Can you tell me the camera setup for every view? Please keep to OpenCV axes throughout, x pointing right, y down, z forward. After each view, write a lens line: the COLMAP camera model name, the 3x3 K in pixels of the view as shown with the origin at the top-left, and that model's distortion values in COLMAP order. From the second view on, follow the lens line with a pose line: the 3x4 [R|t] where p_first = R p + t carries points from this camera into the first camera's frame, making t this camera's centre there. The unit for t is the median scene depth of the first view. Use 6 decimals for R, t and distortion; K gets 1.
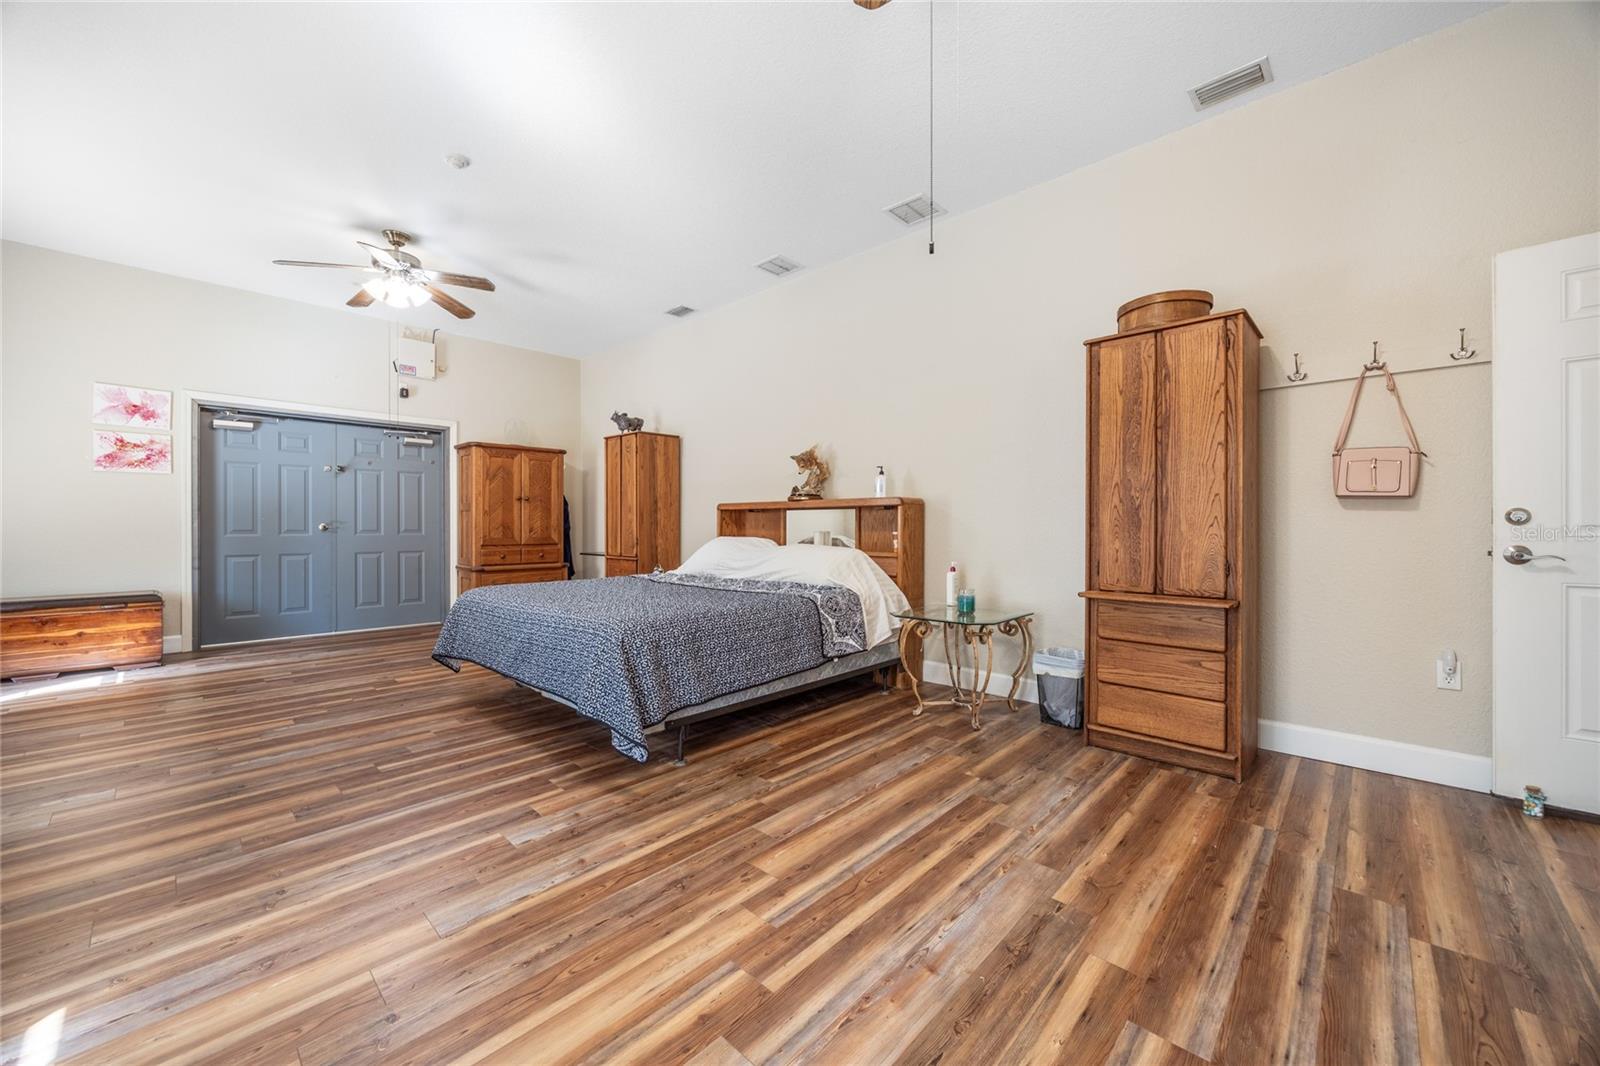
lens RADIAL K [[606.5, 0, 805.8], [0, 606.5, 528.6], [0, 0, 1]] dist [-0.001145, 0.000109]
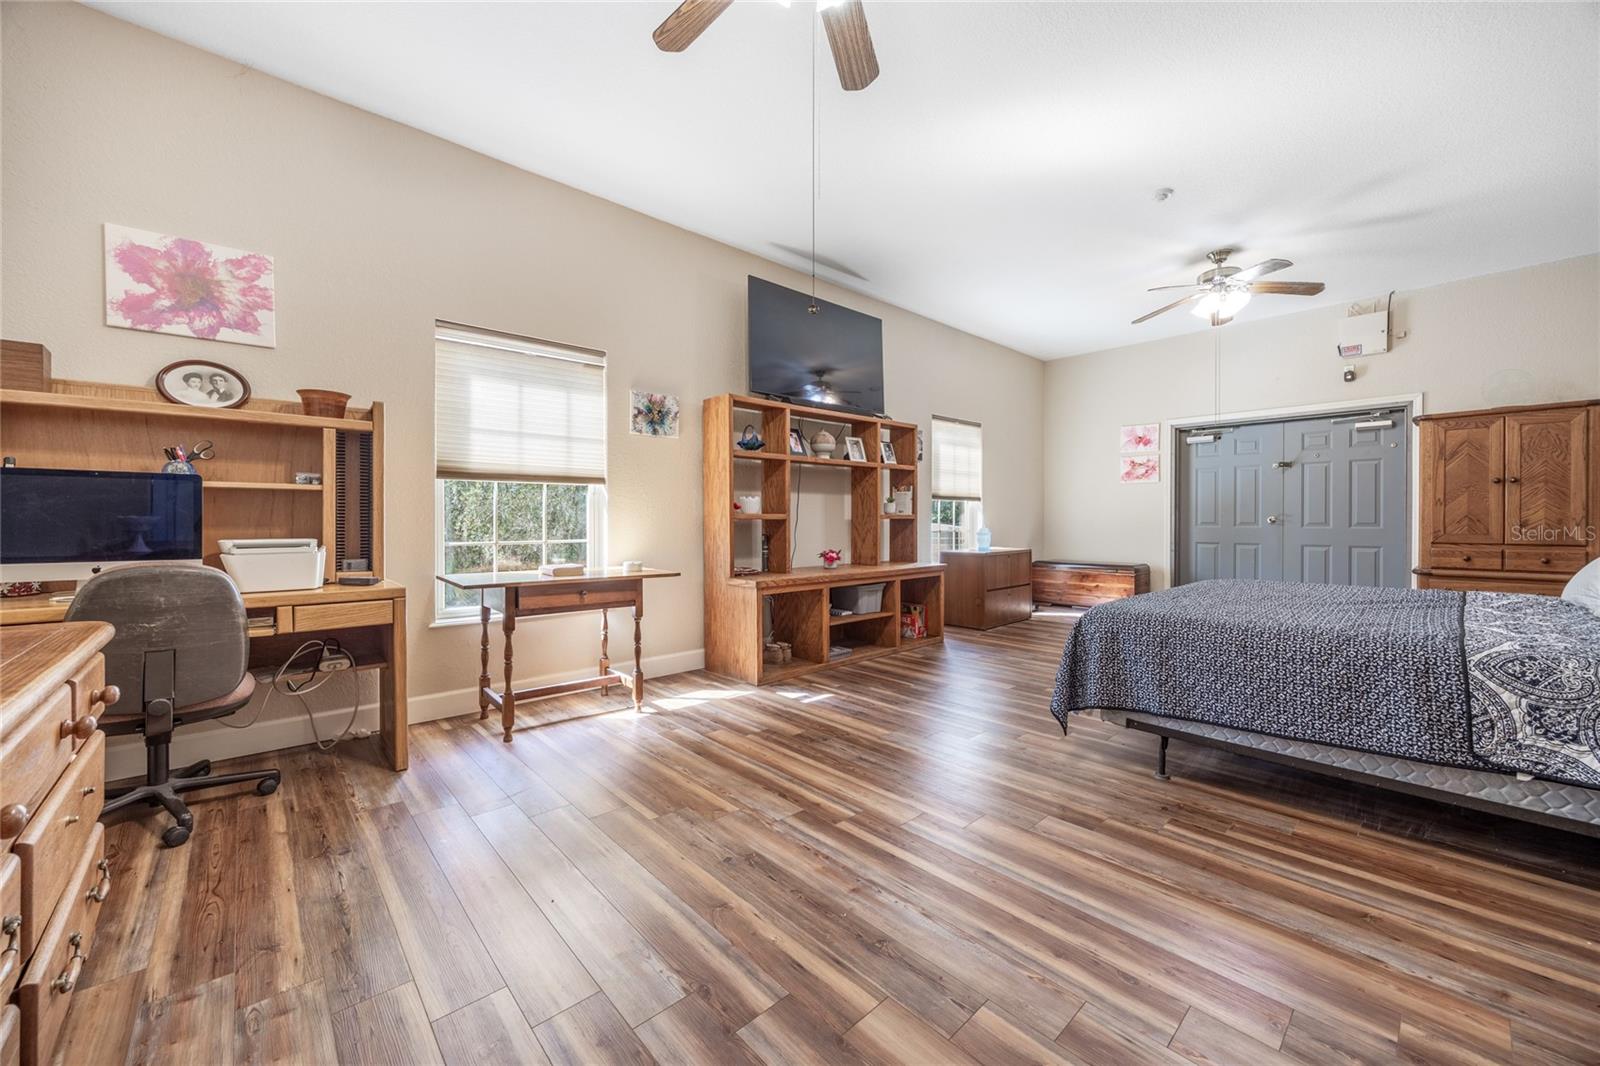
lens RADIAL K [[606.5, 0, 805.8], [0, 606.5, 528.6], [0, 0, 1]] dist [-0.001145, 0.000109]
pose [[-0.075608, 0.013983, -0.997040, 0.641965], [-0.001736, 0.999898, 0.014155, -0.001651], [0.997136, 0.002801, -0.075576, 0.455107]]
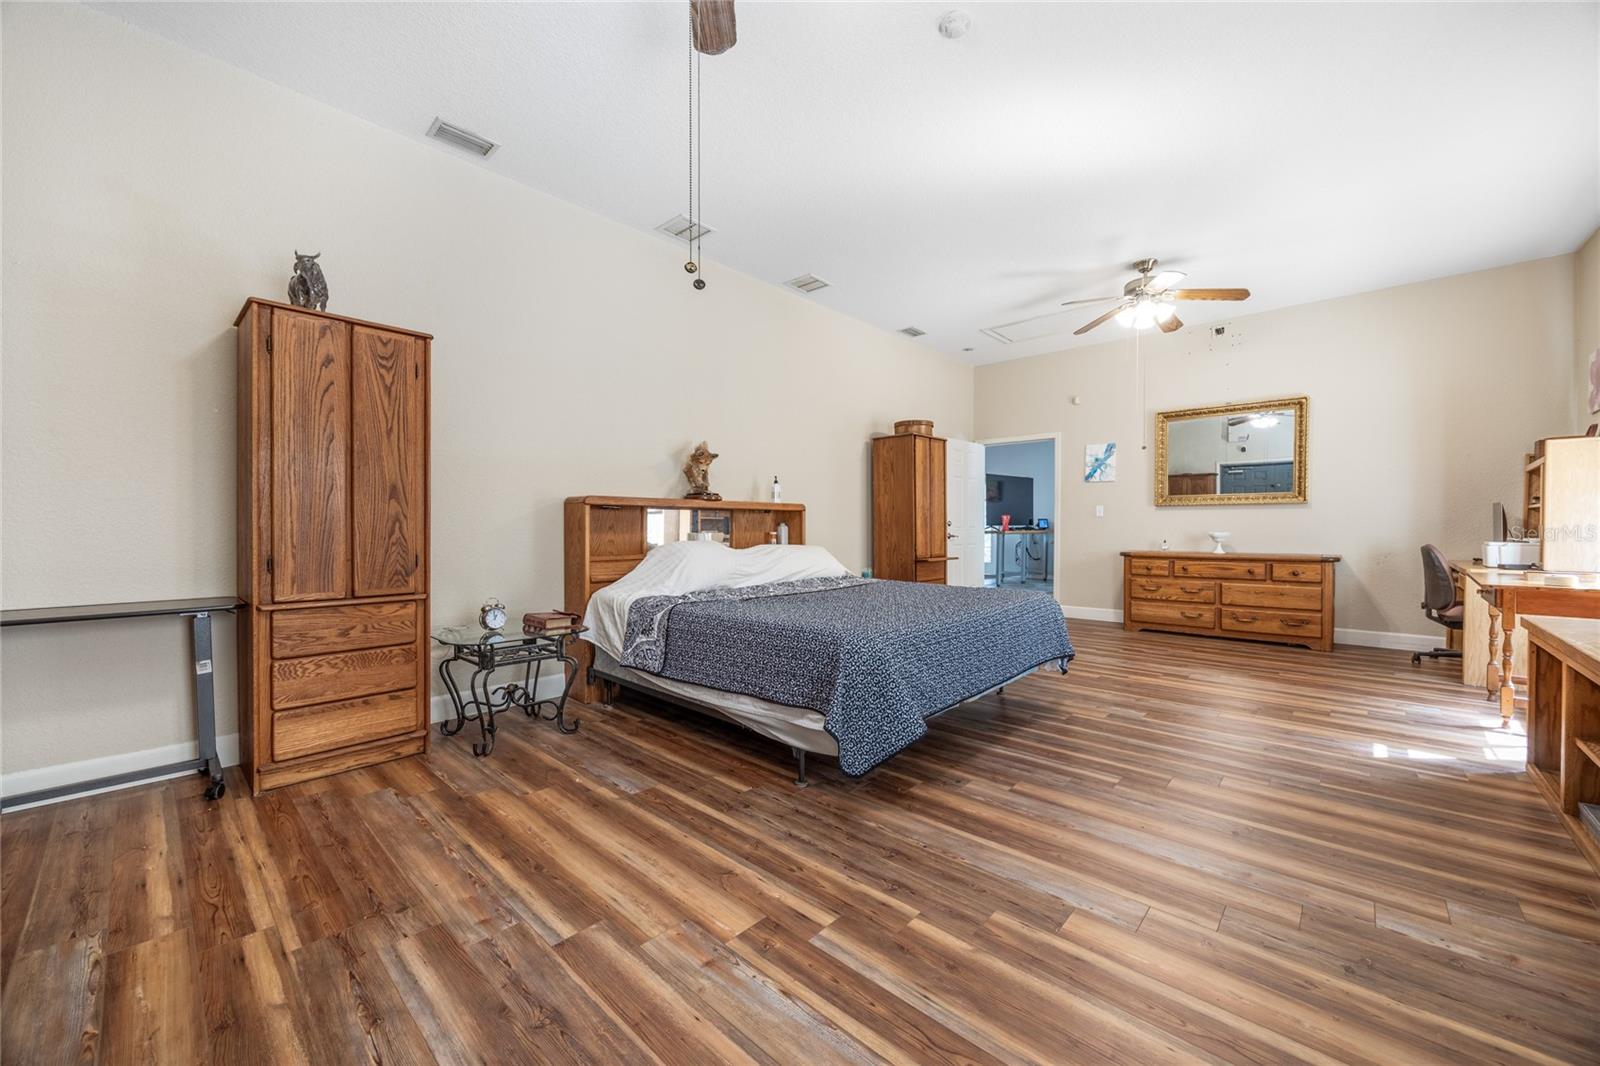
lens RADIAL K [[606.5, 0, 805.8], [0, 606.5, 528.6], [0, 0, 1]] dist [-0.001145, 0.000109]
pose [[-0.015215, -0.001875, 0.999882, -1.396060], [0.004196, 0.999989, 0.001939, -0.005582], [-0.999875, 0.004225, -0.015207, 1.272033]]
